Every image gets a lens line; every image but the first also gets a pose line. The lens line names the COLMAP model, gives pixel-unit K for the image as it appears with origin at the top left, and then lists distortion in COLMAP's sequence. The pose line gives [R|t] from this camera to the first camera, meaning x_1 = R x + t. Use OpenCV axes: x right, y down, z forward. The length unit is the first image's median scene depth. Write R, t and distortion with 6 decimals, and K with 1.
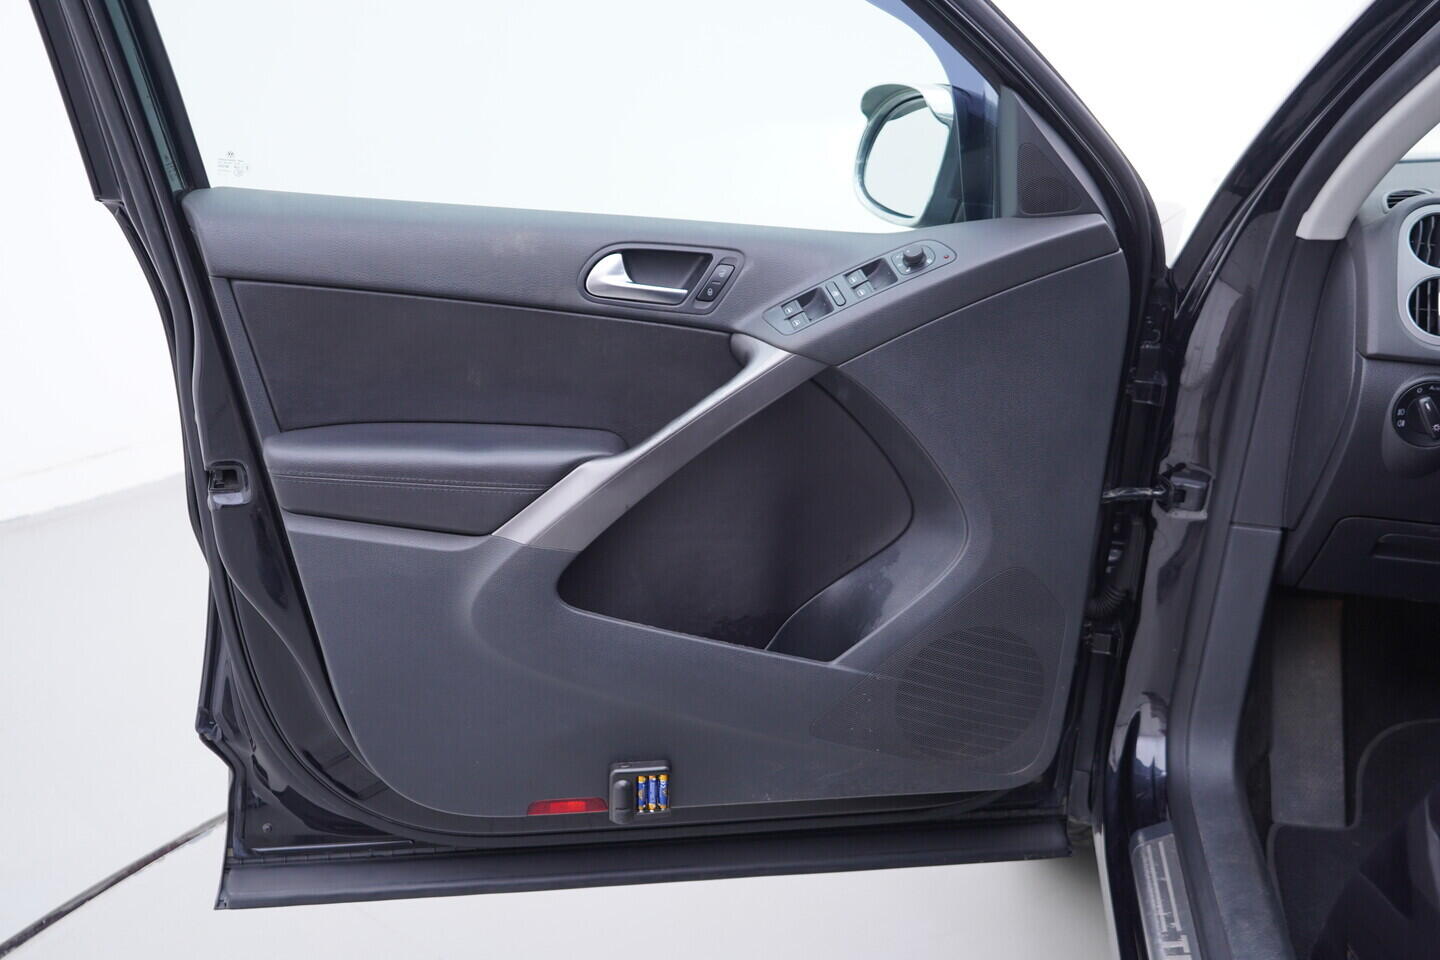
lens RADIAL K [[1467.2, 0, 741.7], [0, 1467.2, 476.5], [0, 0, 1]] dist [-0.002833, 0.022139]
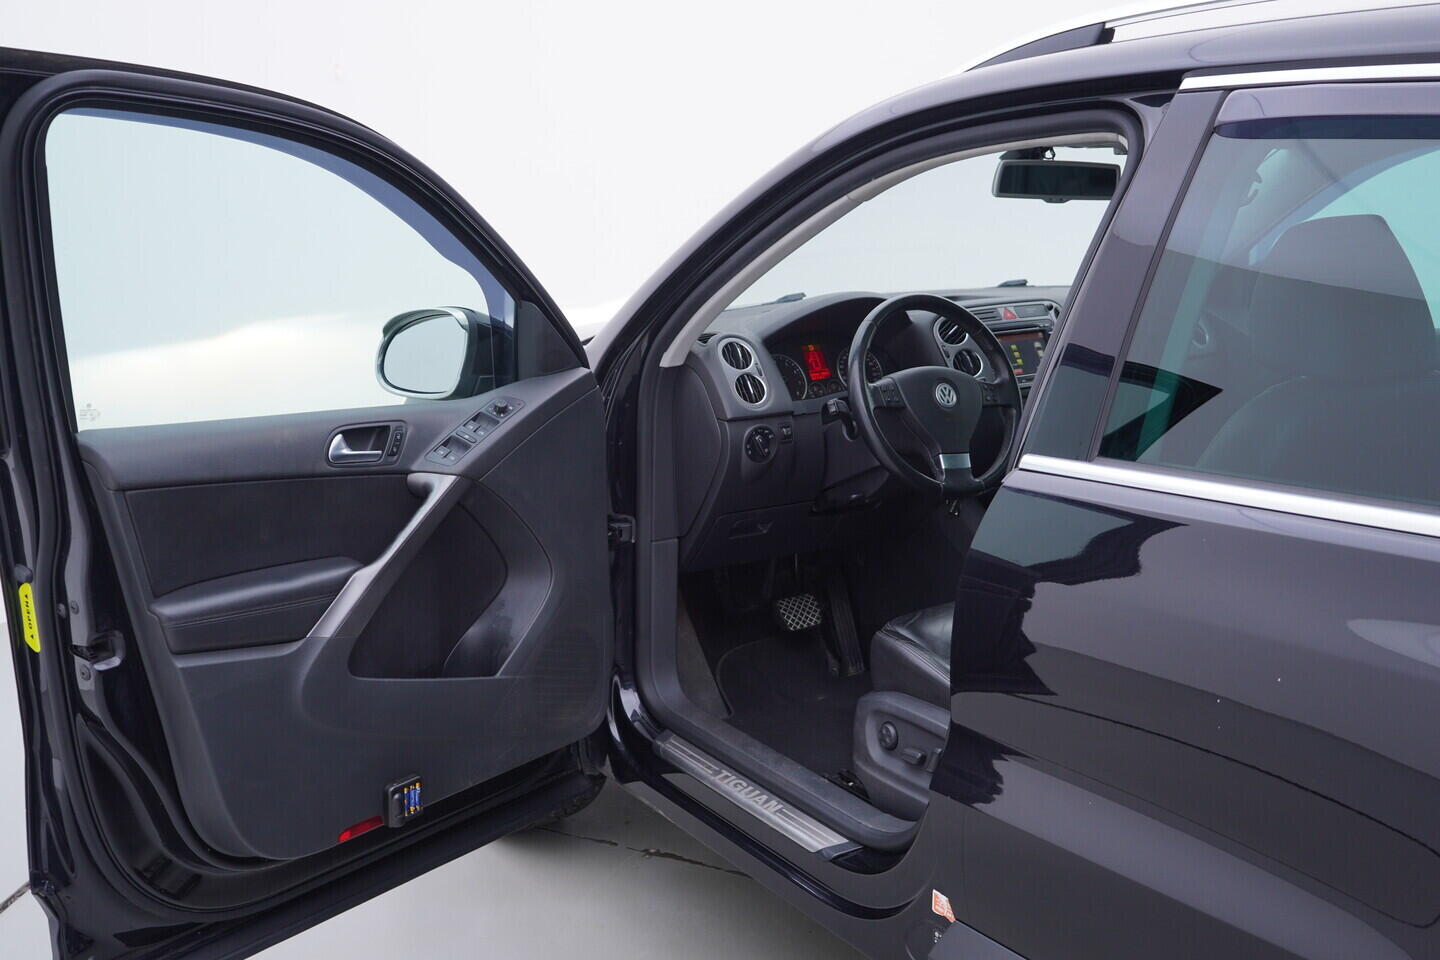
lens RADIAL K [[1469.0, 0, 720.0], [0, 1469.0, 480.0], [0, 0, 1]] dist [0.000232, 0.029723]
pose [[0.738184, -0.183044, 0.649291, -0.774237], [0.273050, 0.961190, -0.039459, 0.059086], [-0.616870, 0.206417, 0.759515, -0.372467]]
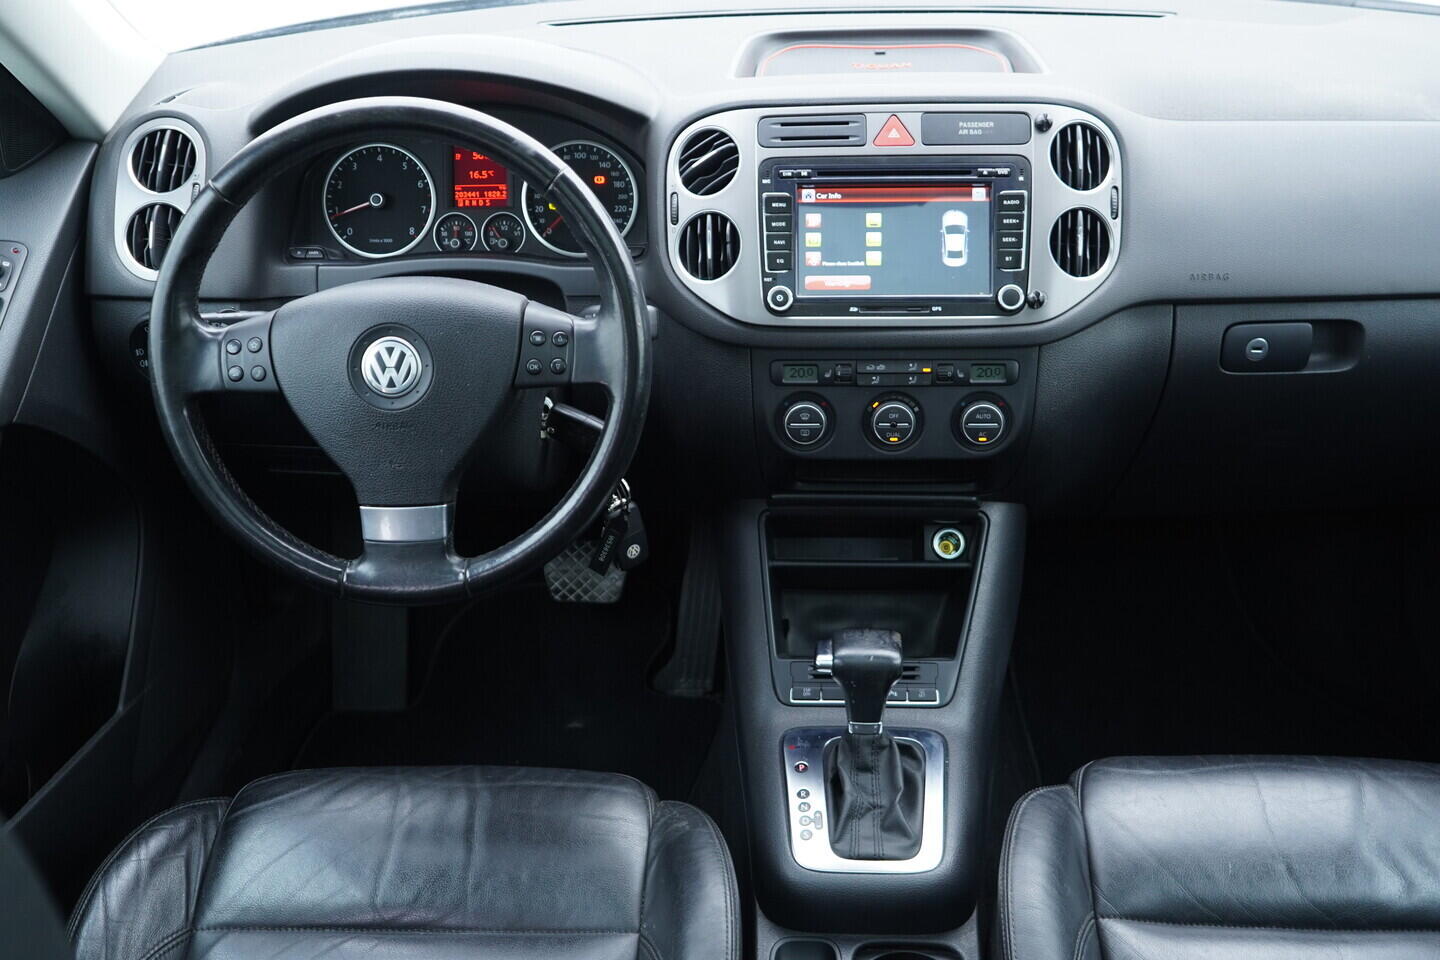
lens RADIAL K [[1479.8, 0, 720.0], [0, 1479.8, 480.0], [0, 0, 1]] dist [-0.003085, 0.013781]
pose [[0.994179, -0.095687, 0.049524, 0.744844], [0.084495, 0.977617, 0.192683, -0.112333], [-0.066852, -0.187377, 0.980011, 0.032378]]
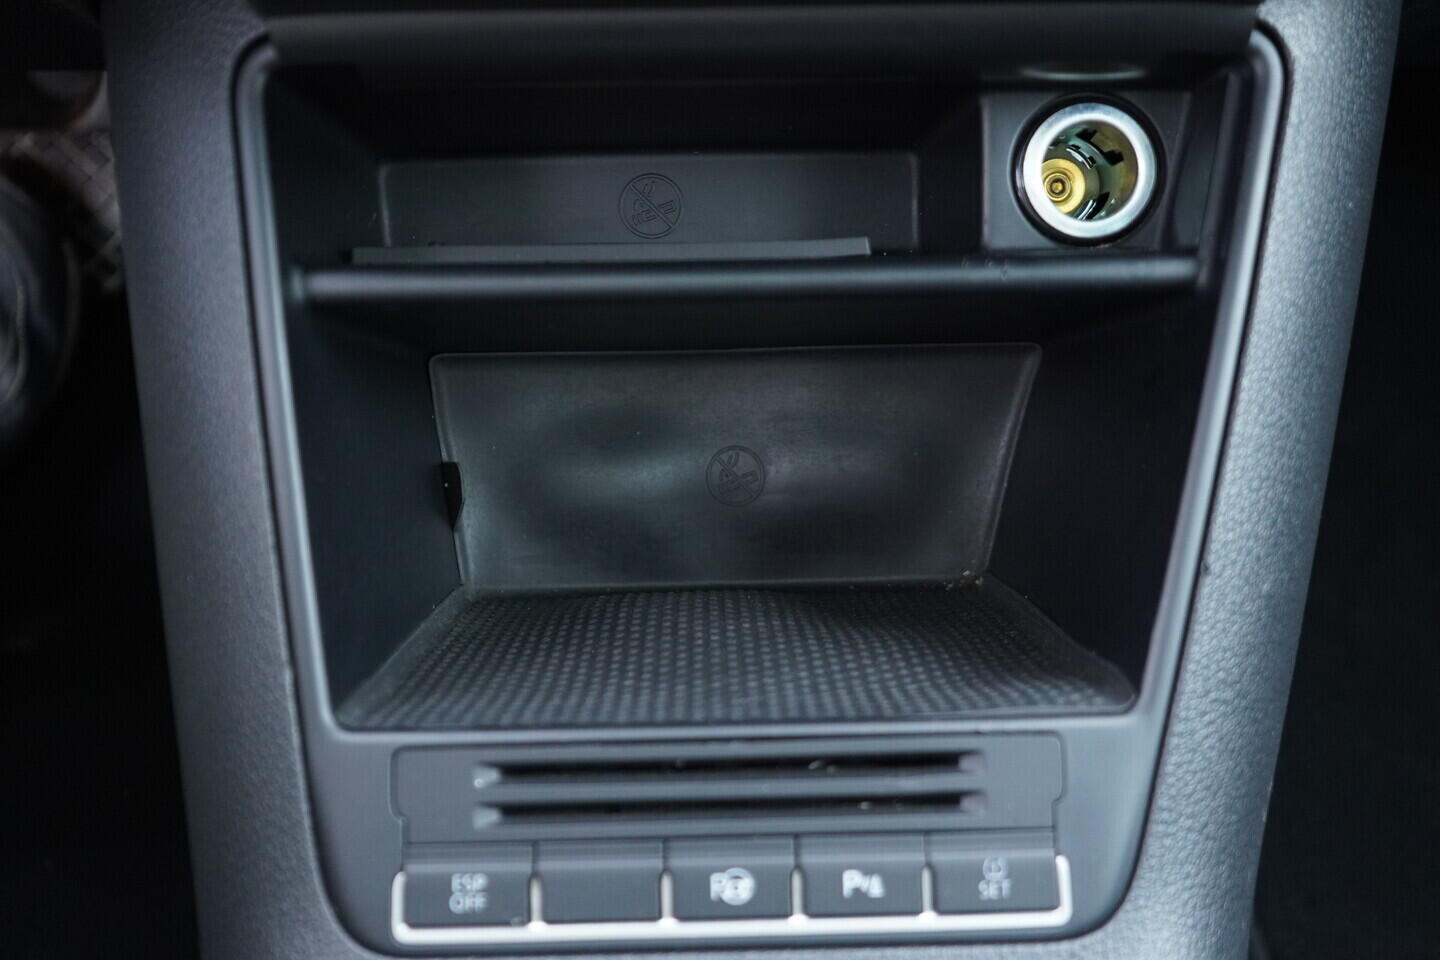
lens RADIAL K [[1605.7, 0, 720.0], [0, 1605.7, 480.0], [0, 0, 1]] dist [-0.003632, 0.017182]
pose [[0.985472, -0.141390, 0.094099, 0.853090], [0.086935, 0.895888, 0.435691, 0.058716], [-0.145904, -0.421181, 0.895164, 0.735464]]
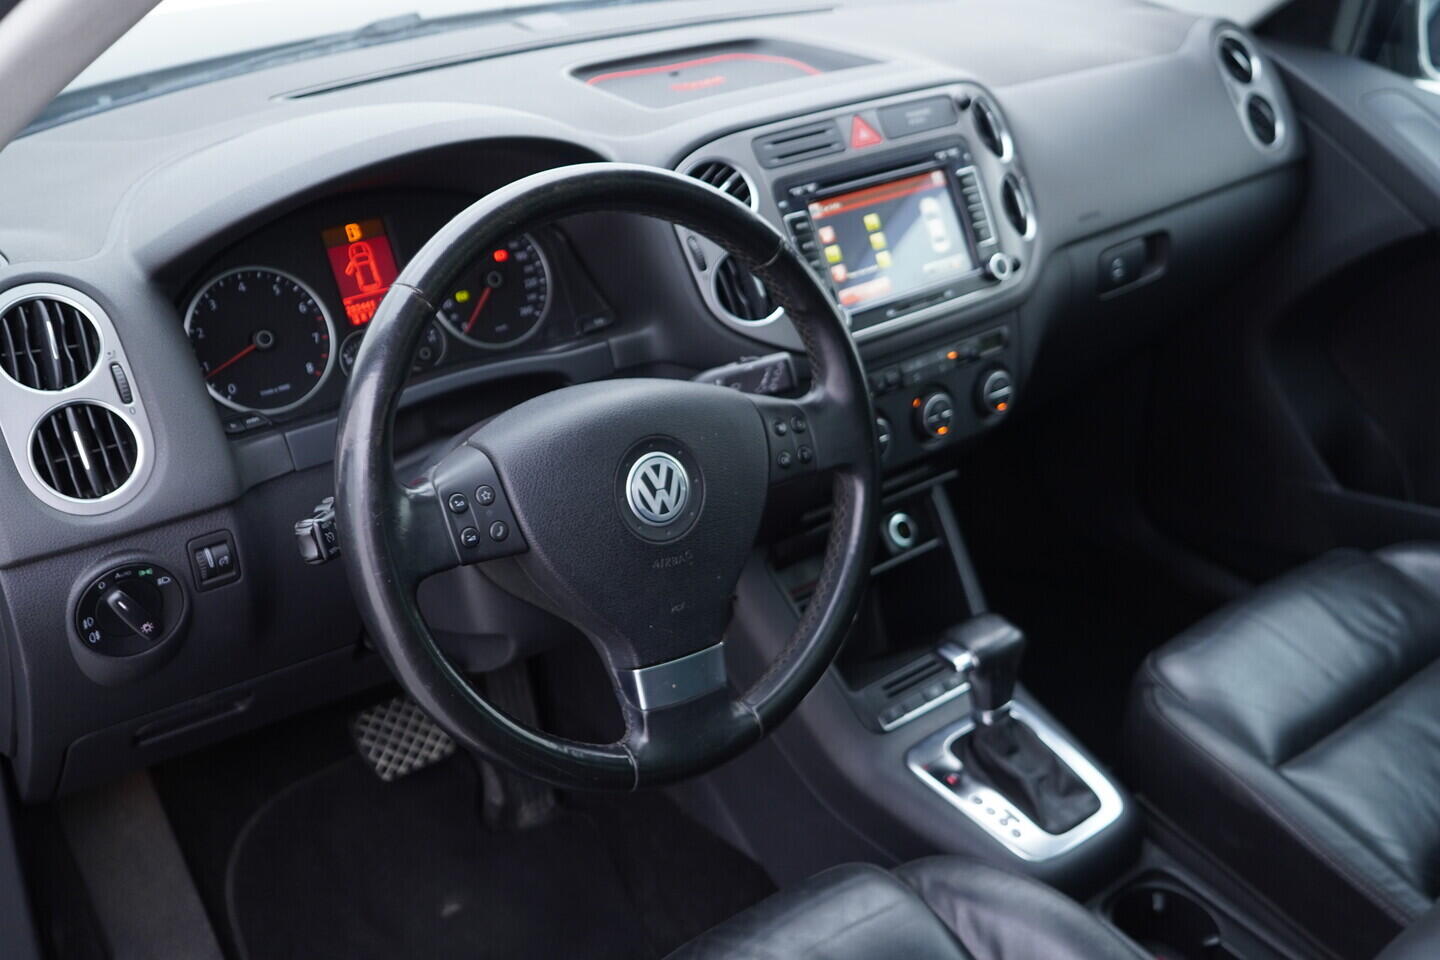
lens RADIAL K [[1469.0, 0, 720.0], [0, 1469.0, 480.0], [0, 0, 1]] dist [0.000232, 0.029723]
pose [[0.682967, -0.374316, 0.627250, 0.252662], [0.256922, 0.926948, 0.273419, -0.201526], [-0.683774, -0.025582, 0.729246, 0.337332]]
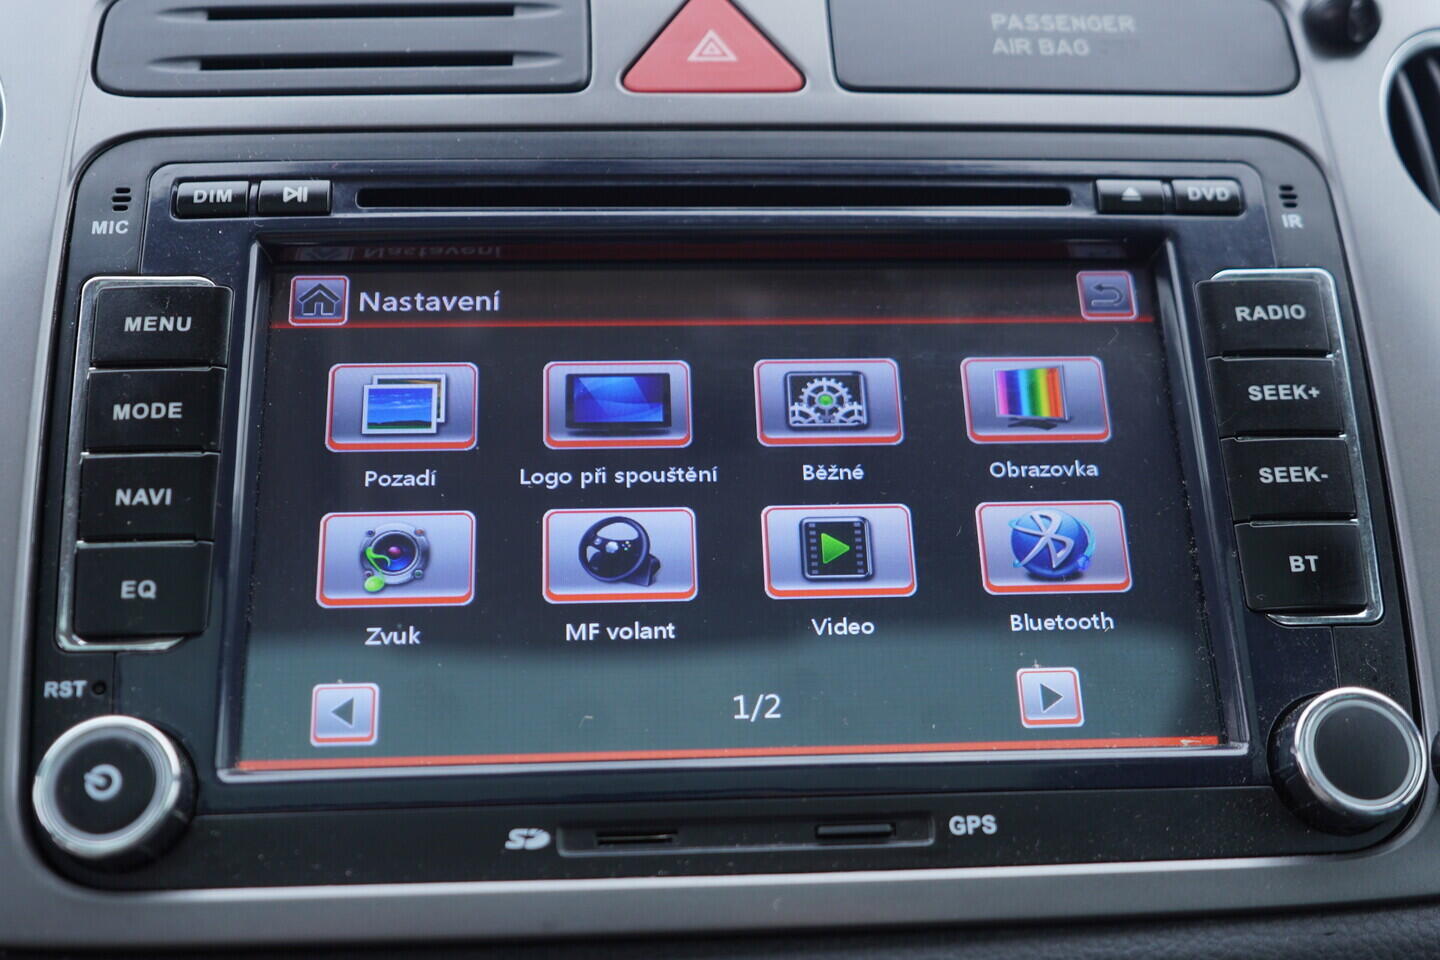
lens RADIAL K [[1605.7, 0, 720.0], [0, 1605.7, 480.0], [0, 0, 1]] dist [-0.003632, 0.017182]
pose [[0.979142, -0.068685, 0.191214, 0.862639], [0.101757, 0.980364, -0.168916, -0.044445], [-0.175857, 0.184850, 0.966905, 0.704277]]
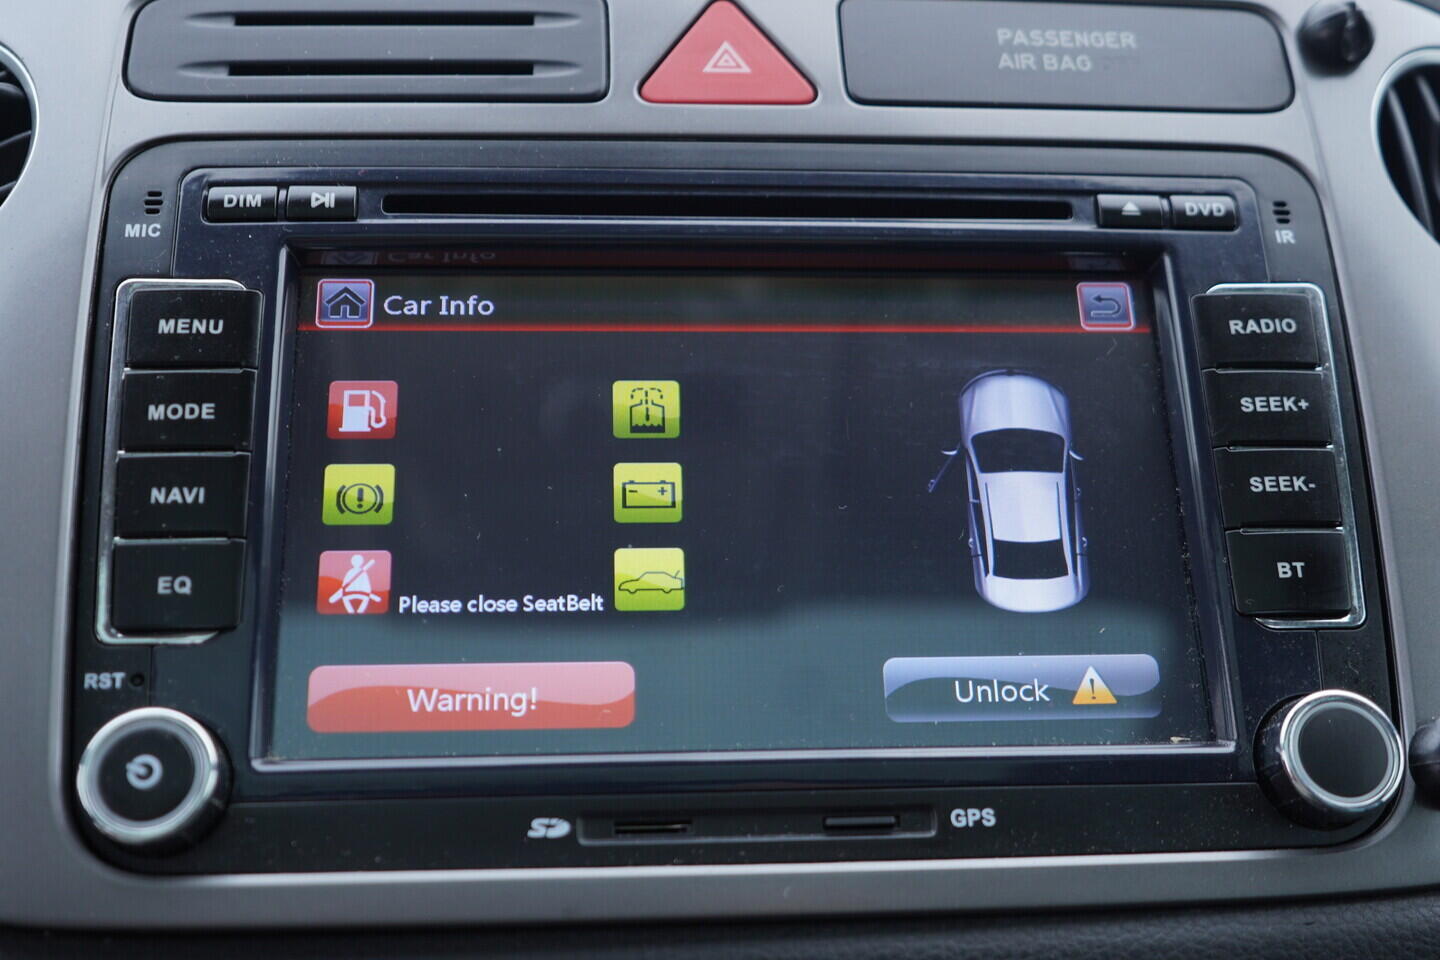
lens RADIAL K [[1605.7, 0, 720.0], [0, 1605.7, 480.0], [0, 0, 1]] dist [-0.003632, 0.017182]
pose [[0.977328, -0.062257, 0.202371, 0.857560], [0.093005, 0.984878, -0.146171, -0.048151], [-0.190211, 0.161679, 0.968339, 0.697181]]
